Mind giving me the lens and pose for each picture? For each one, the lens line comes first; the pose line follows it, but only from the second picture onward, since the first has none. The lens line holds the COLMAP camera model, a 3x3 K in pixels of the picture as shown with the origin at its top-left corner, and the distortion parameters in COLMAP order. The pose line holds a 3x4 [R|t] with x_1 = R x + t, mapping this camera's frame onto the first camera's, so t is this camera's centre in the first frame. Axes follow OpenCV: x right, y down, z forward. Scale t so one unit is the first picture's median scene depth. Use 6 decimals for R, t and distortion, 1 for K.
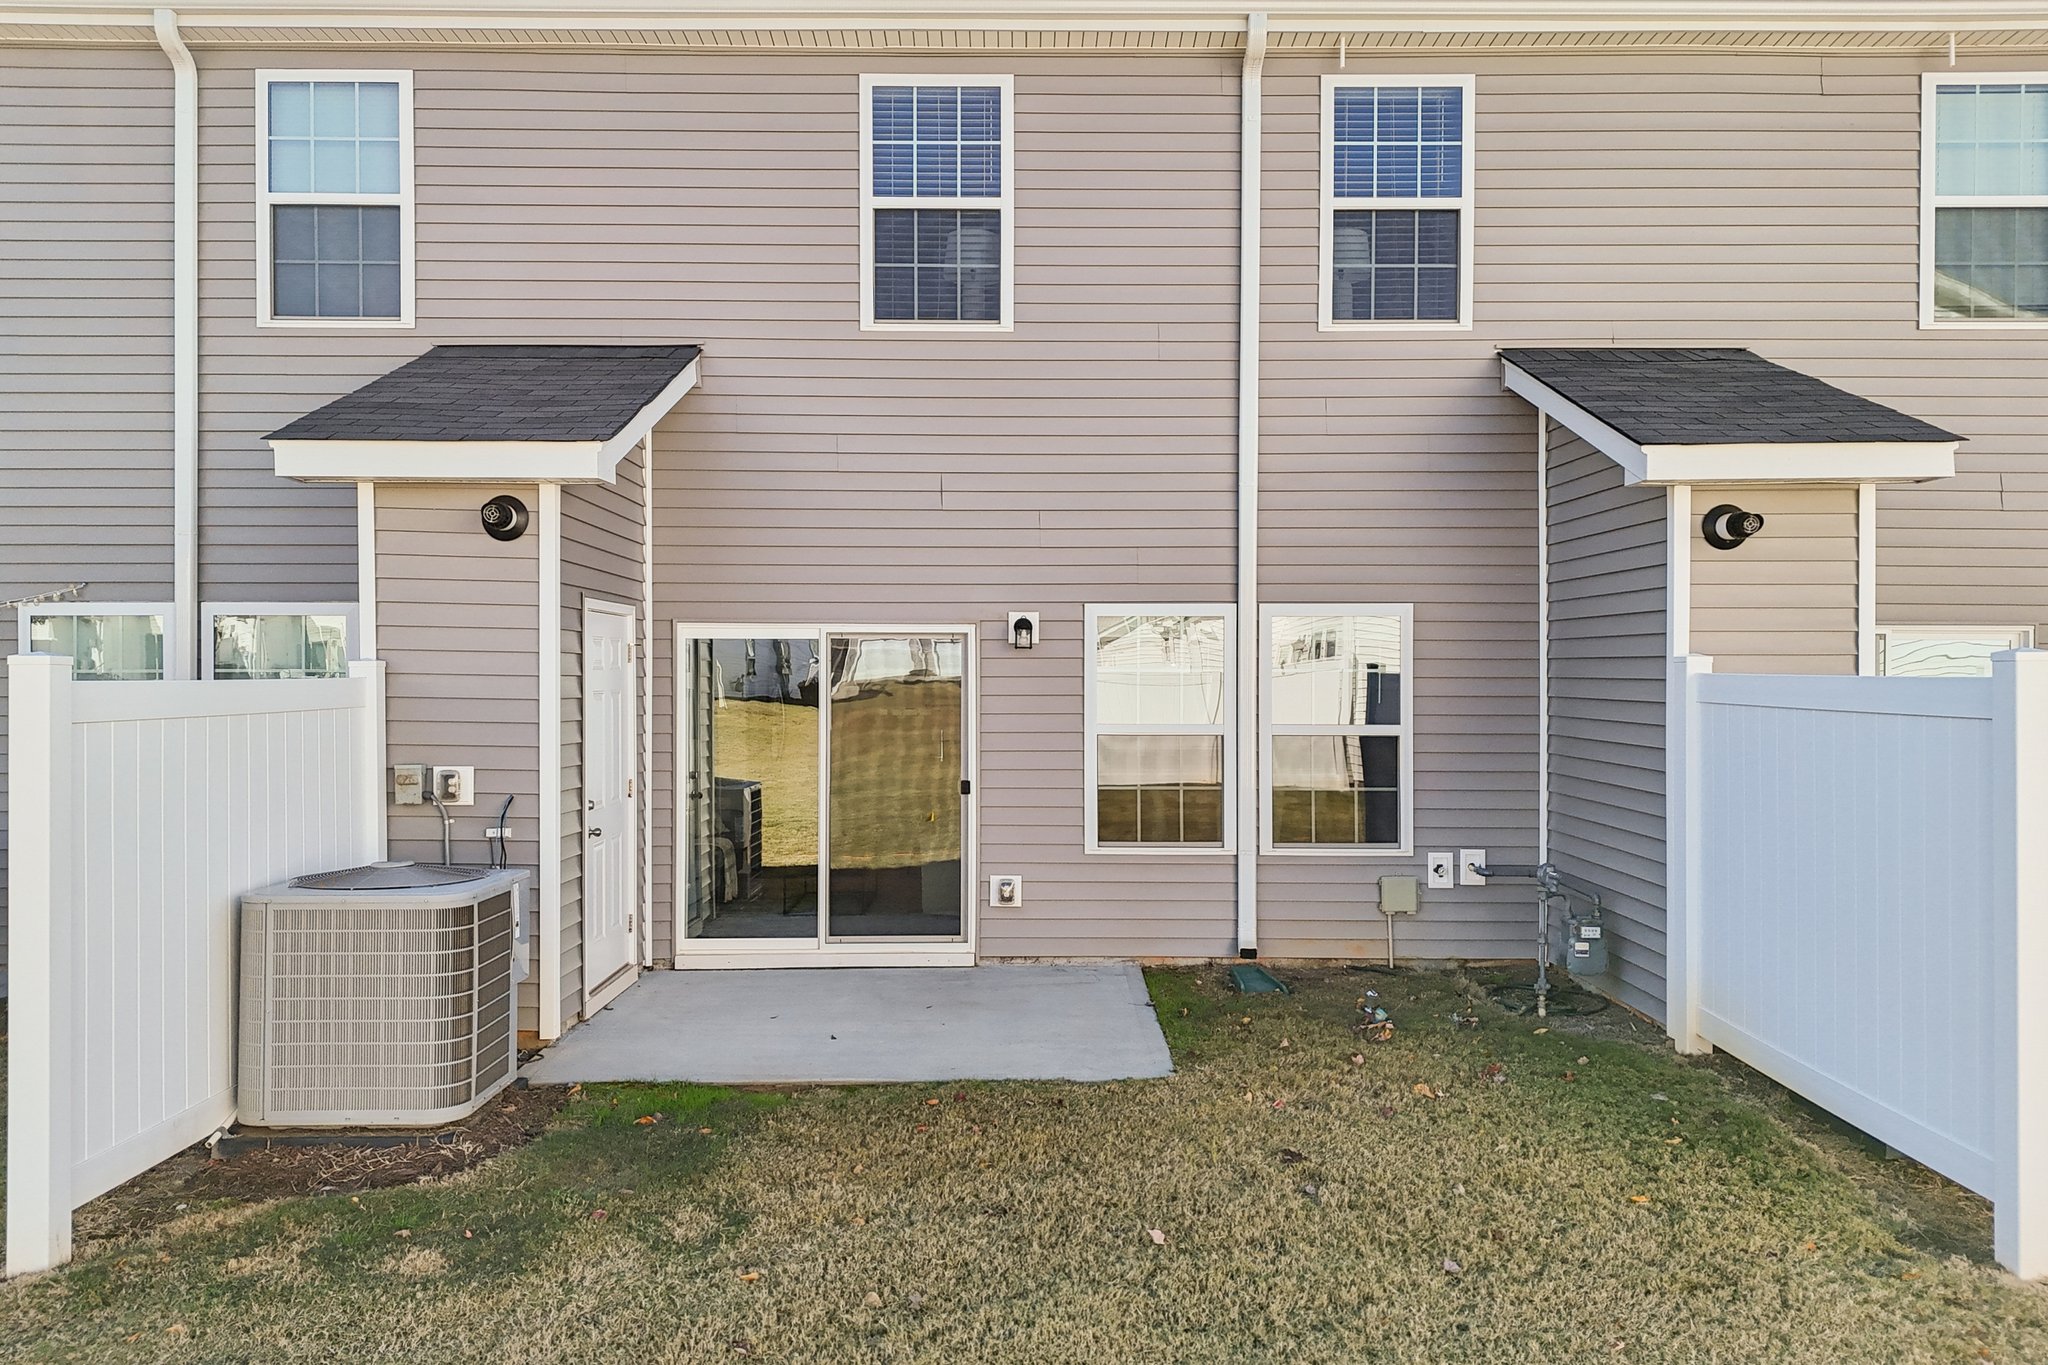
lens RADIAL K [[1501.6, 0, 1028.9], [0, 1501.6, 684.2], [0, 0, 1]] dist [0.063506, -0.064926]
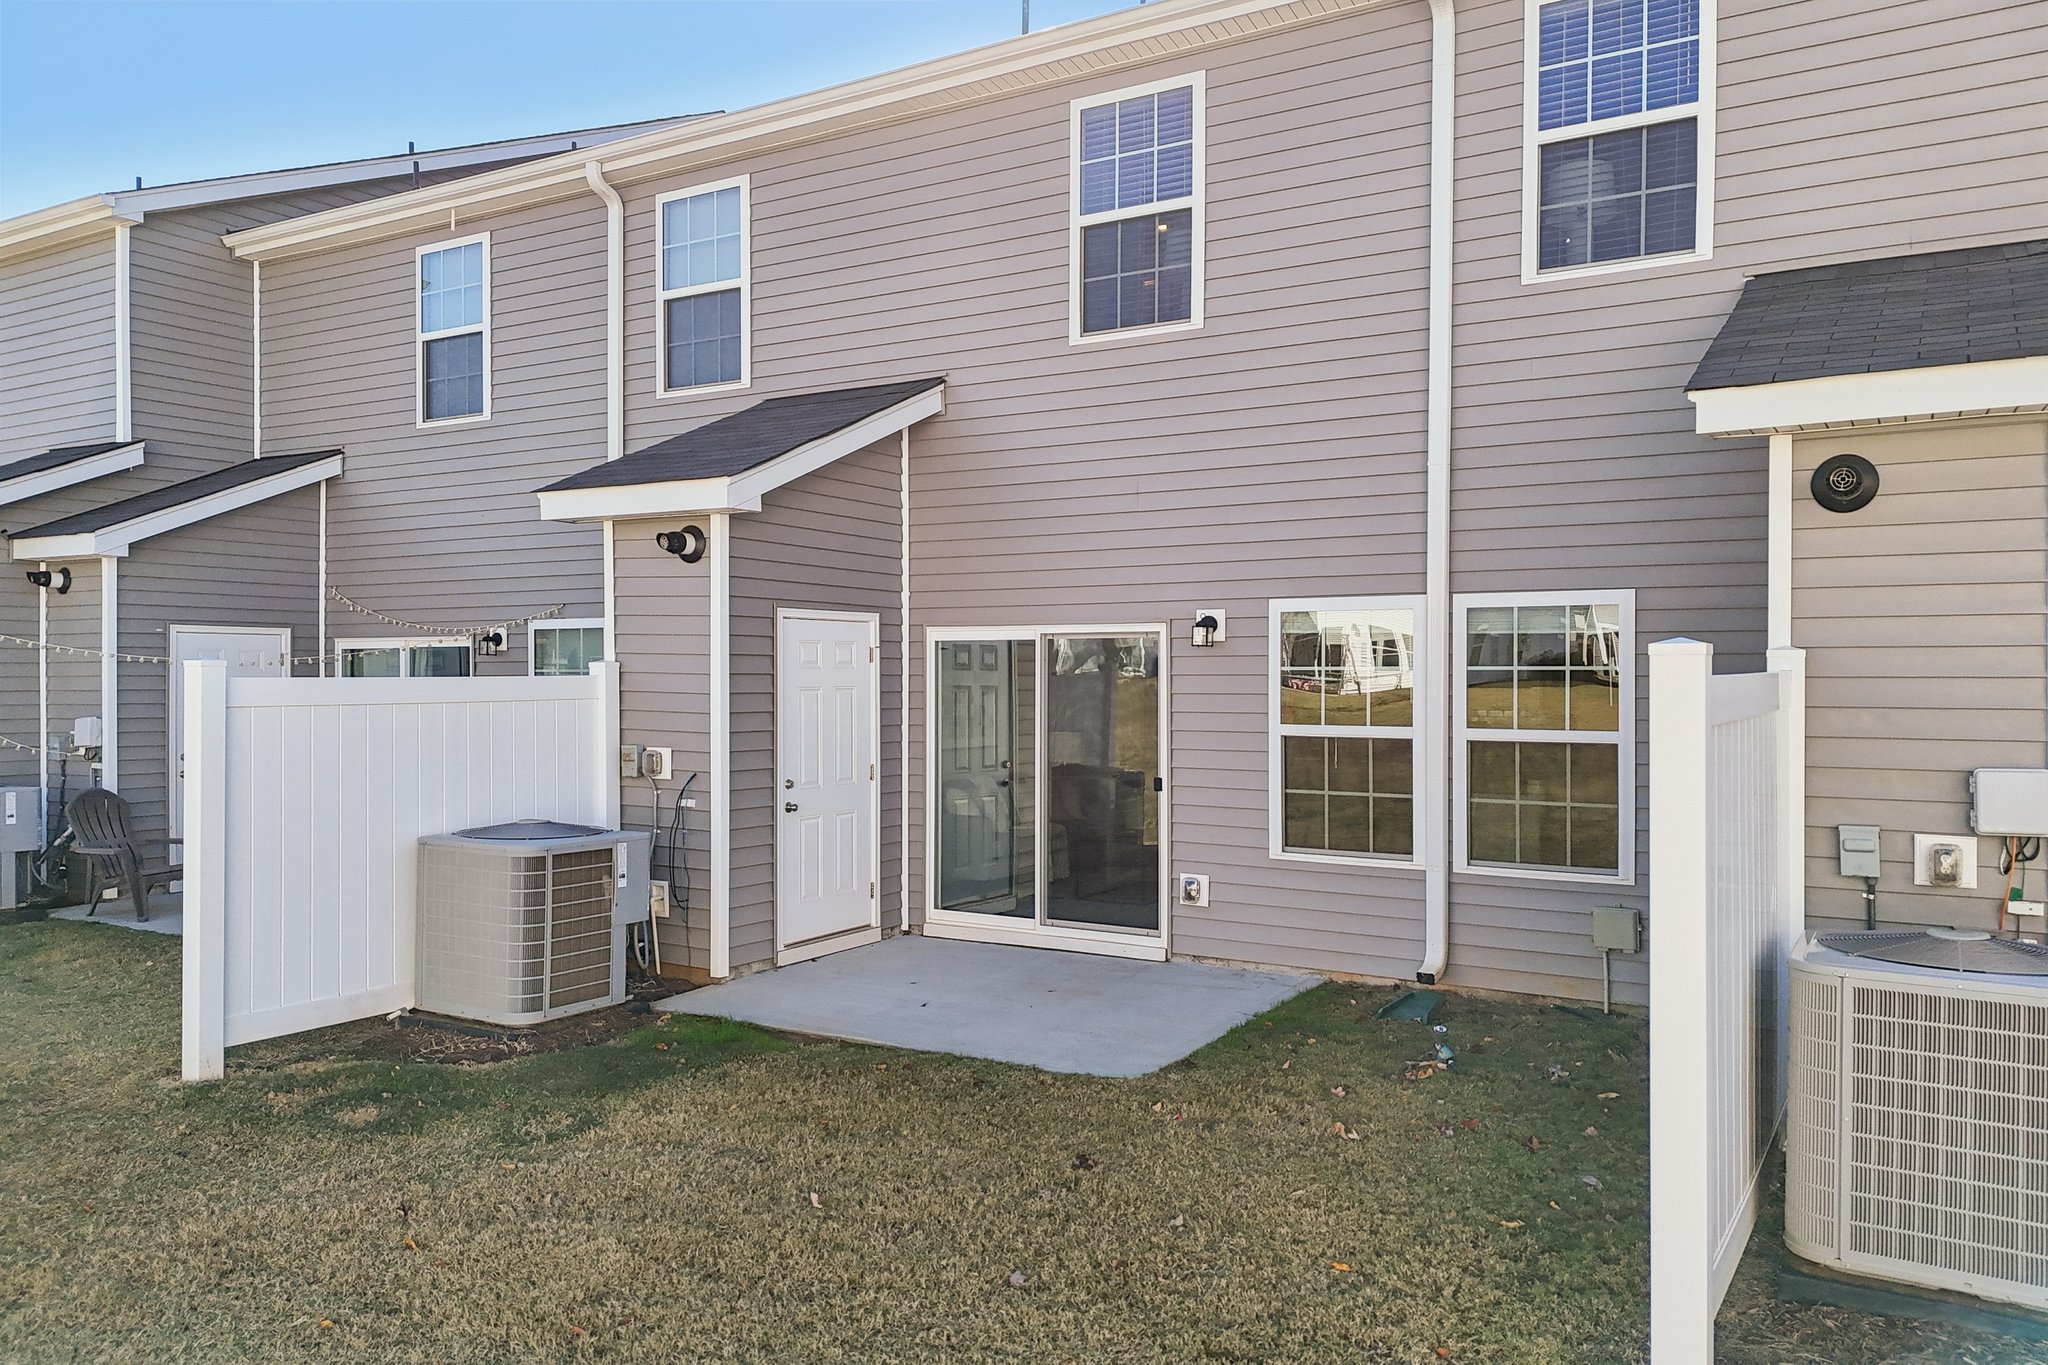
lens RADIAL K [[1501.6, 0, 1028.9], [0, 1501.6, 684.2], [0, 0, 1]] dist [0.063506, -0.064926]
pose [[0.851285, 0.003508, -0.524692, 0.417058], [-0.002946, 0.999994, 0.001906, -0.000506], [0.524695, -0.000077, 0.851290, 0.091942]]
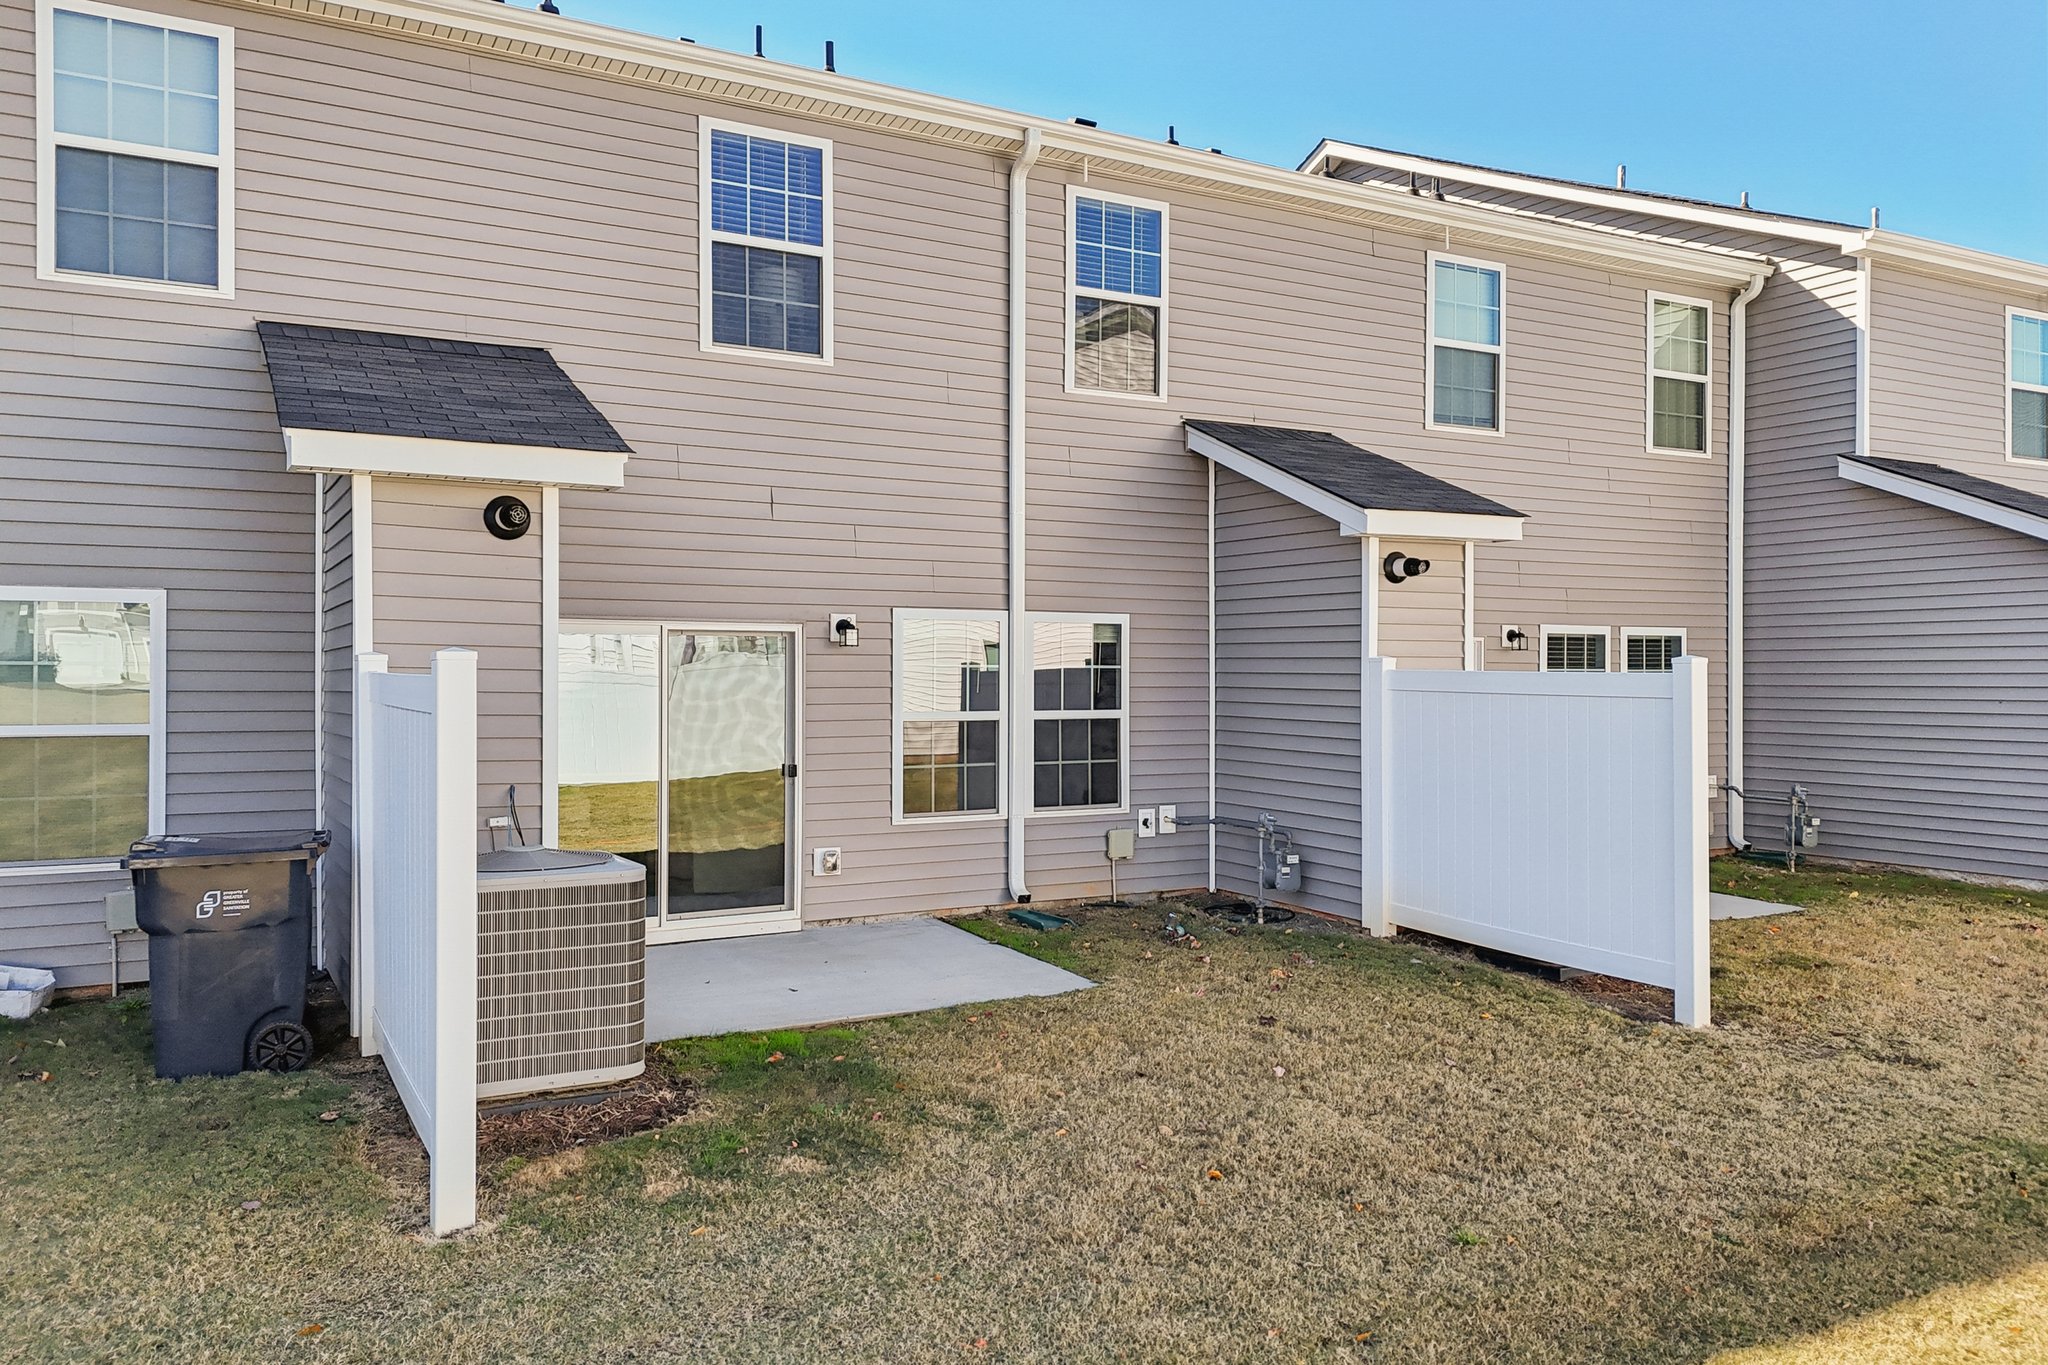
lens RADIAL K [[1495.7, 0, 1035.7], [0, 1495.7, 678.9], [0, 0, 1]] dist [0.063654, -0.067433]
pose [[0.875588, -0.001460, 0.483056, -0.424647], [0.001226, 0.999999, 0.000799, 0.000168], [-0.483056, -0.000107, 0.875589, -0.062295]]
